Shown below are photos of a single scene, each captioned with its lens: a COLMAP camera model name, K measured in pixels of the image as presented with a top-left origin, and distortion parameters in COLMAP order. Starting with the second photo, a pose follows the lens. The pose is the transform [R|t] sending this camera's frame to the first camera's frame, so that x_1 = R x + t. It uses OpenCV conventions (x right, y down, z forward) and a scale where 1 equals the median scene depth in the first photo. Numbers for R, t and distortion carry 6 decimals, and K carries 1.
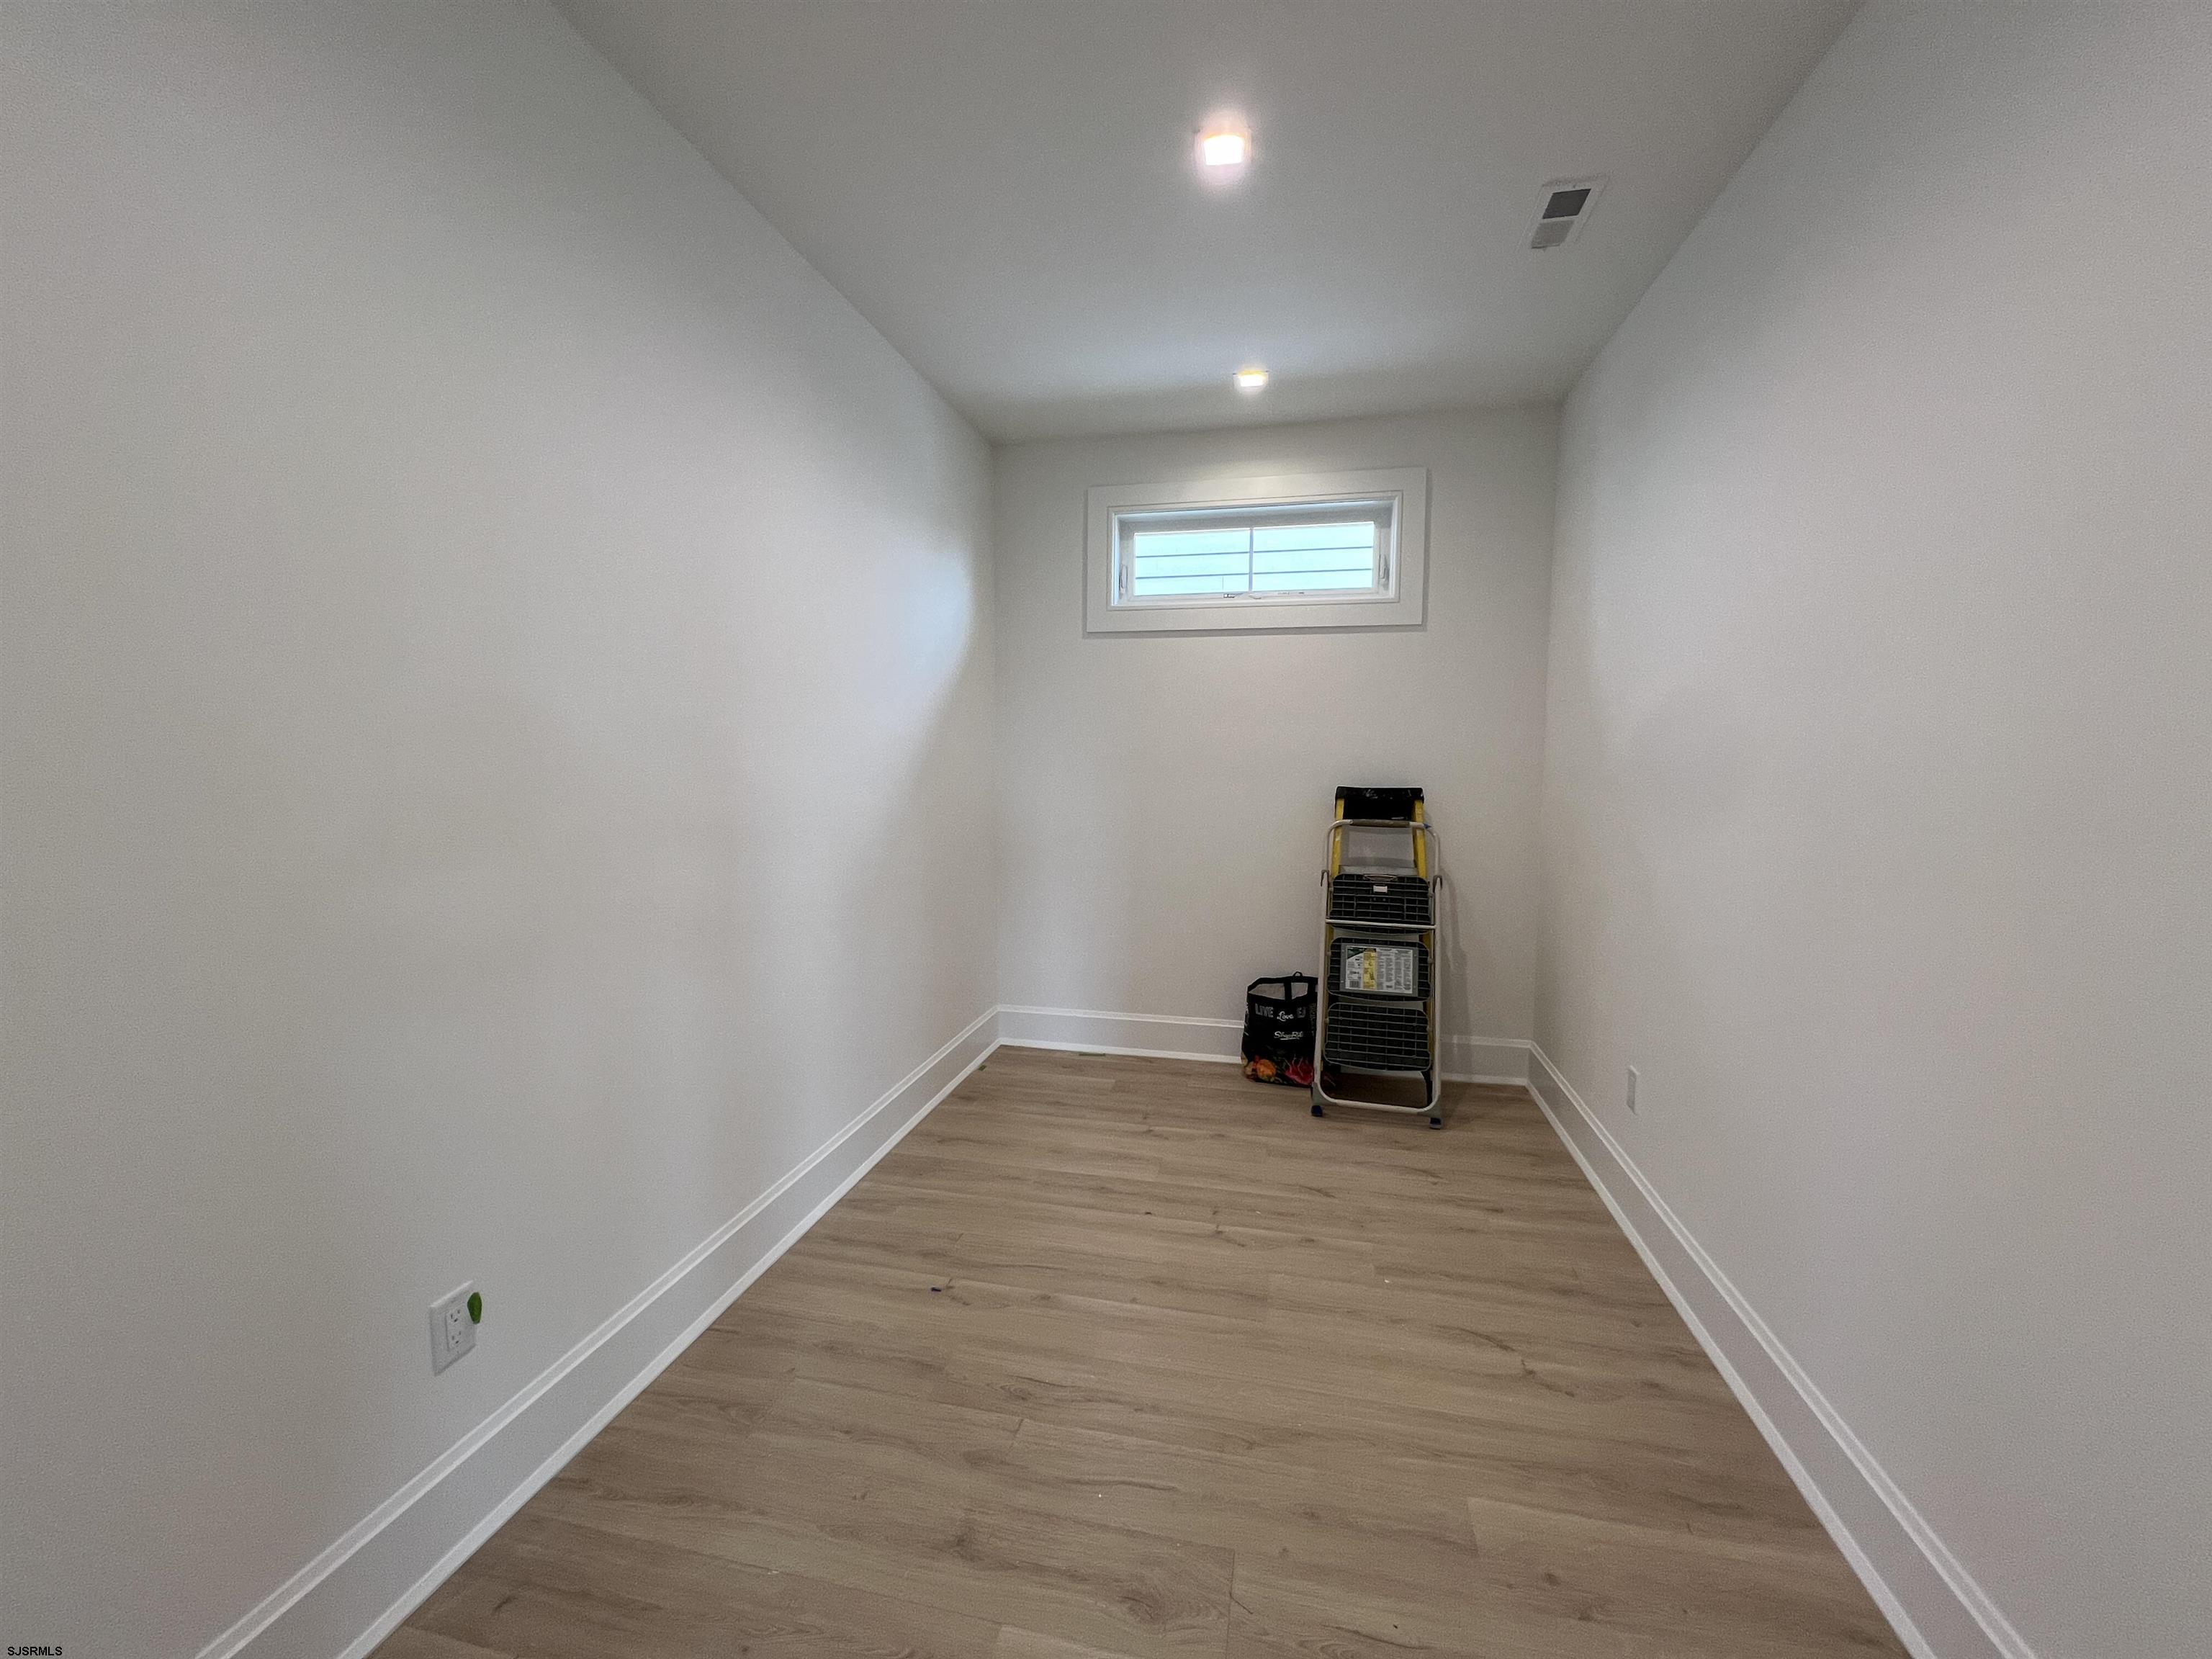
lens RADIAL K [[883.1, 0, 1105.9], [0, 883.1, 827.4], [0, 0, 1]] dist [-0.001865, 0.000629]
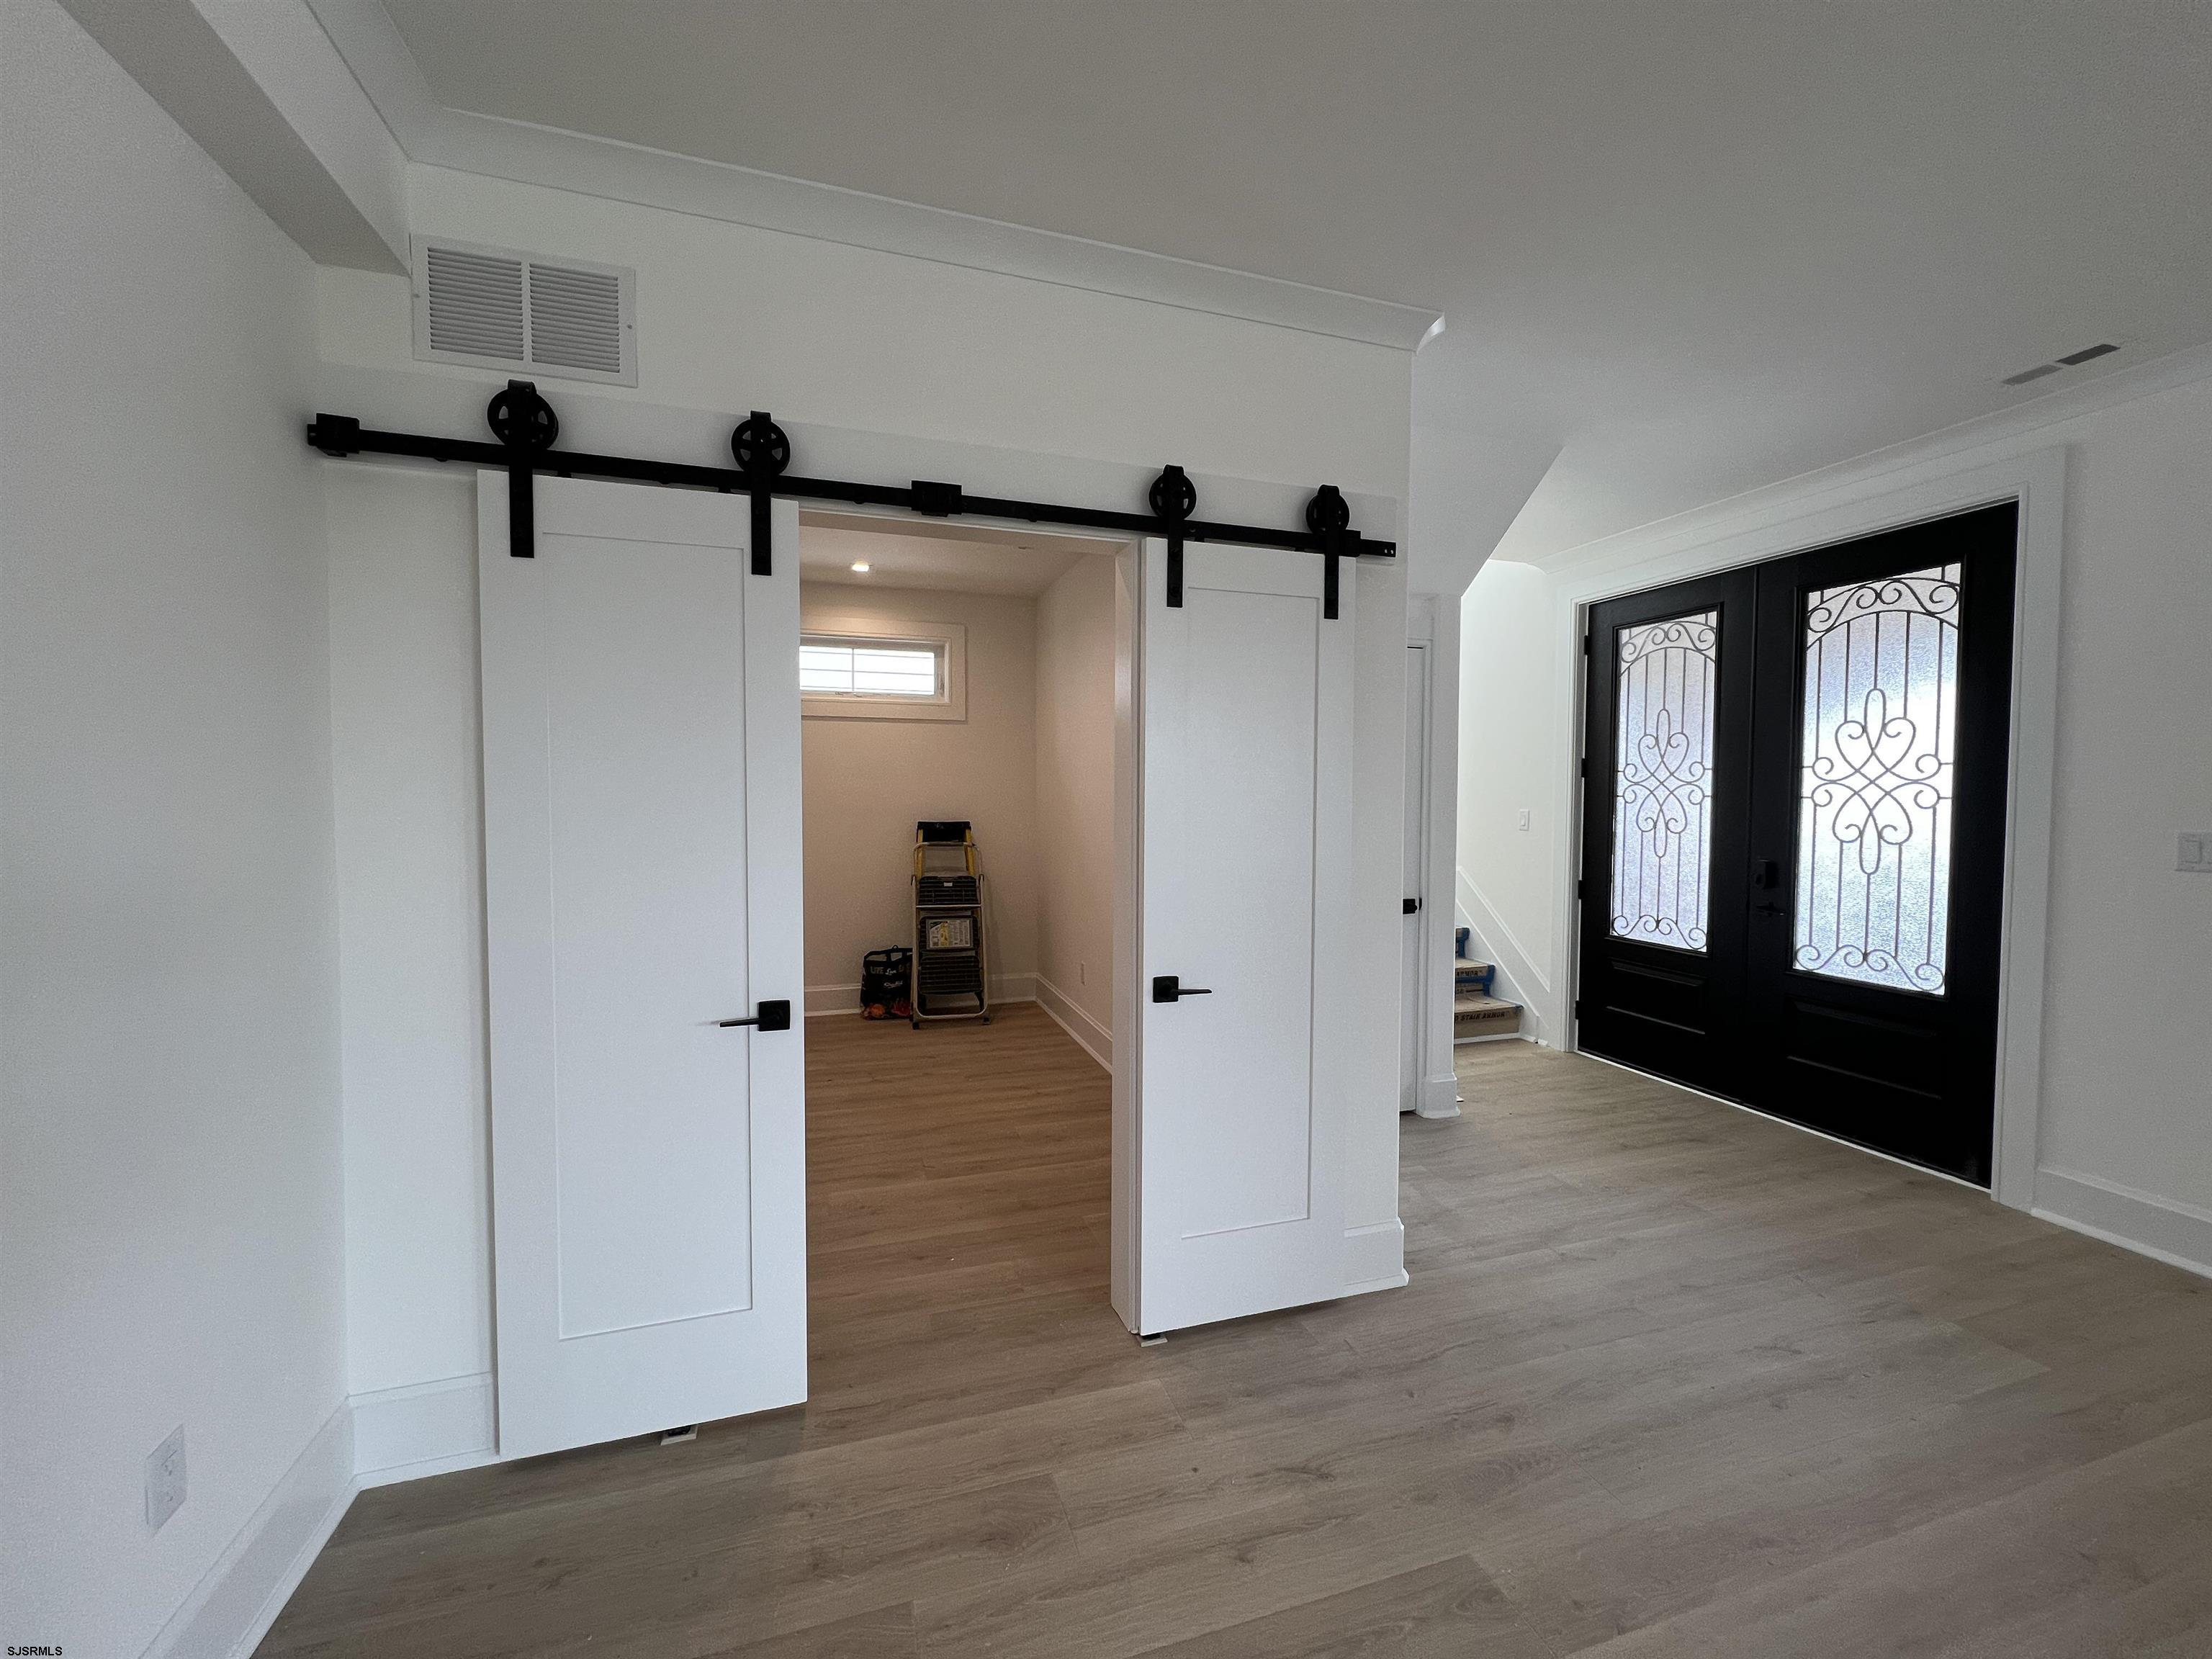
lens RADIAL K [[883.1, 0, 1106.2], [0, 883.1, 831.1], [0, 0, 1]] dist [-0.001865, 0.000629]
pose [[0.863406, -0.023097, 0.503980, -0.241873], [0.043938, 0.998598, -0.029507, 0.031966], [-0.502593, 0.047620, 0.863211, -0.522896]]
